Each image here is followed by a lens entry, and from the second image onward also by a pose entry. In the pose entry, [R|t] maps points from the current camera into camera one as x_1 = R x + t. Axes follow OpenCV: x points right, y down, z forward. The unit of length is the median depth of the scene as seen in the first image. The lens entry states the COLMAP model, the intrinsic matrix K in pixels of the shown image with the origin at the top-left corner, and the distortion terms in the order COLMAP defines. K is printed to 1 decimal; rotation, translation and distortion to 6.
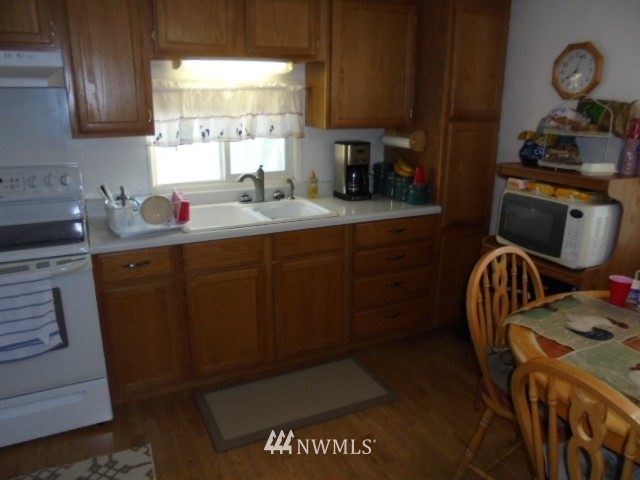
lens RADIAL K [[489.1, 0, 320.0], [0, 489.1, 240.0], [0, 0, 1]] dist [-0.128010, 0.114580]
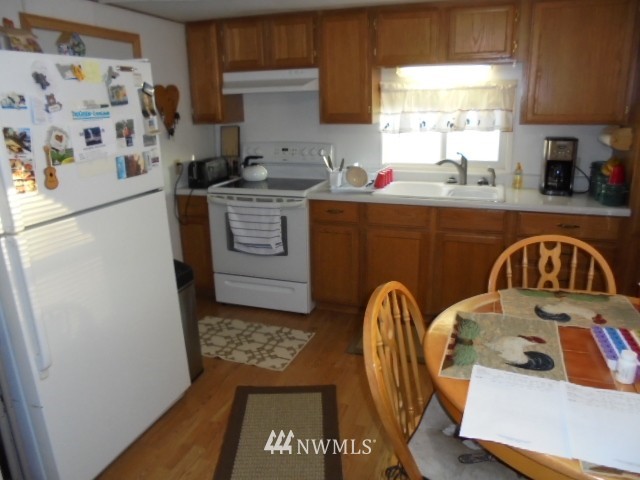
lens RADIAL K [[489.1, 0, 320.0], [0, 489.1, 240.0], [0, 0, 1]] dist [-0.128010, 0.114580]
pose [[0.694716, 0.178411, -0.696806, 0.527871], [-0.174668, 0.981597, 0.077186, 0.024528], [0.697754, 0.068088, 0.713094, -0.064865]]
